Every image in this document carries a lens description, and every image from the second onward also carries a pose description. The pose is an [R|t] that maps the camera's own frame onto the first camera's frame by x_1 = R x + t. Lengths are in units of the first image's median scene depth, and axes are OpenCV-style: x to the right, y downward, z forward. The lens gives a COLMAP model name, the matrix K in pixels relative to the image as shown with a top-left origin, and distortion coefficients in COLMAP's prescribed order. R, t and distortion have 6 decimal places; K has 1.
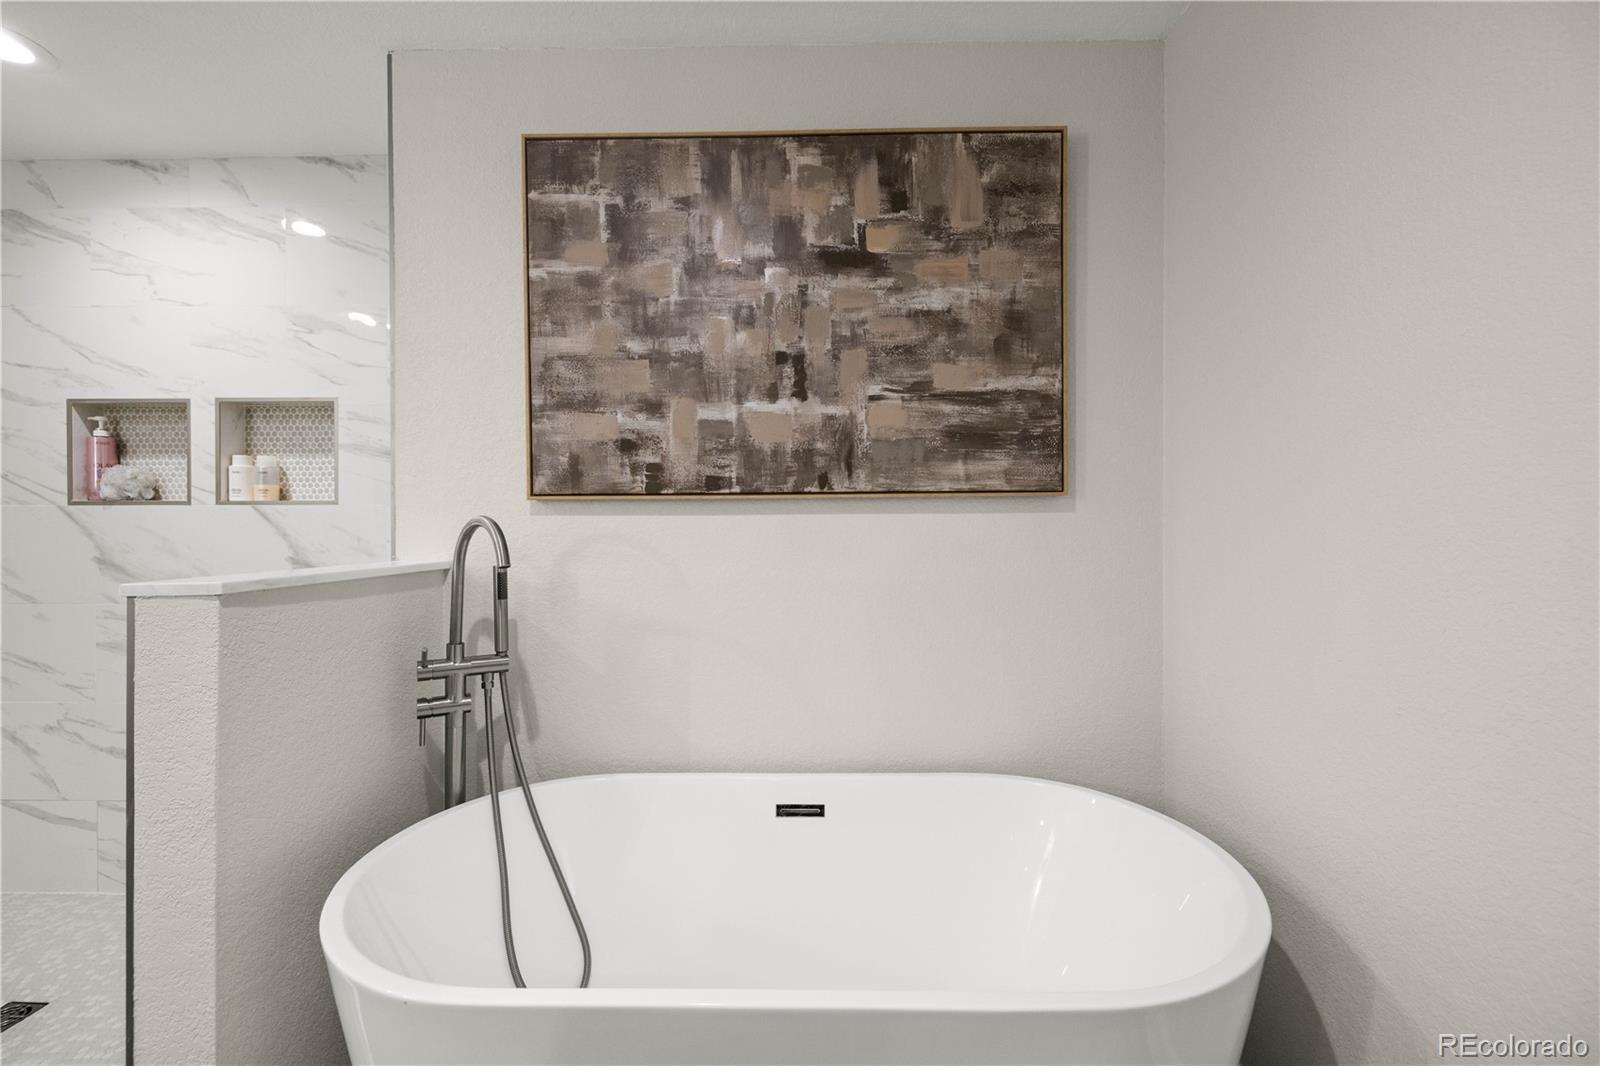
lens RADIAL K [[676.2, 0, 805.3], [0, 676.2, 528.5], [0, 0, 1]] dist [-0.001106, 0.001092]
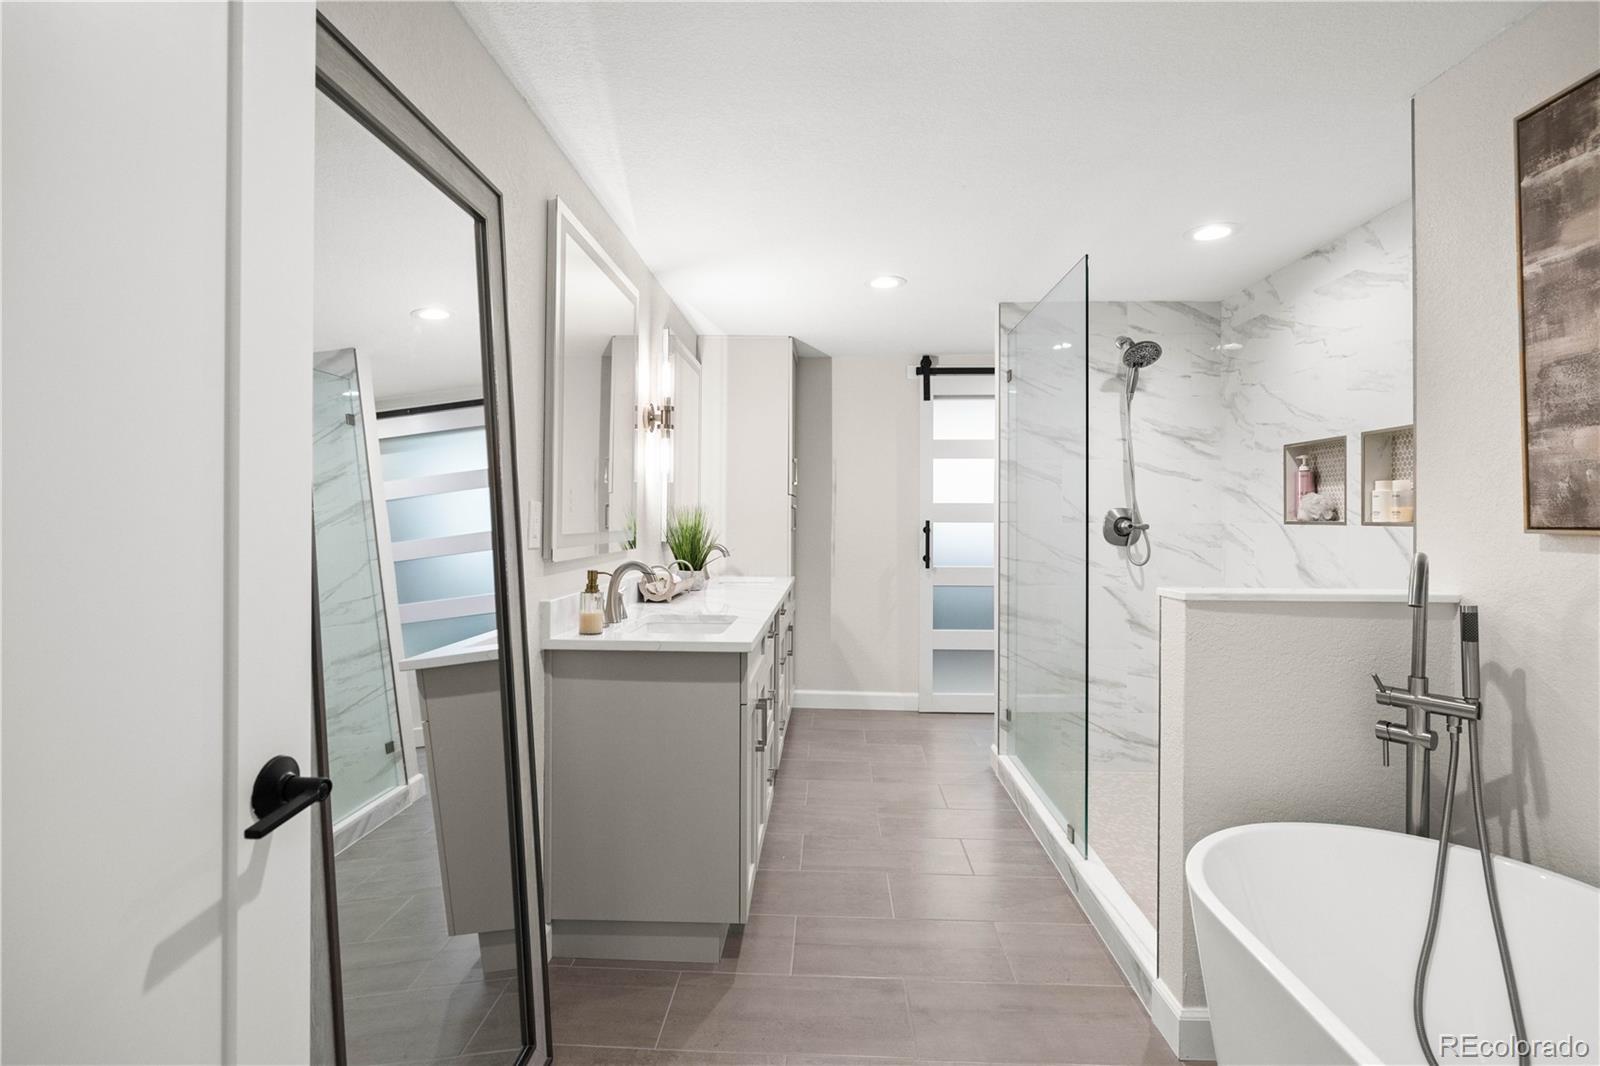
lens RADIAL K [[758.7, 0, 801.3], [0, 758.7, 520.9], [0, 0, 1]] dist [0.019224, 0.000439]
pose [[-0.015593, 0.005519, -0.999863, 0.594257], [-0.006657, 0.999962, 0.005623, -0.058319], [0.999856, 0.006744, -0.015555, 0.091023]]
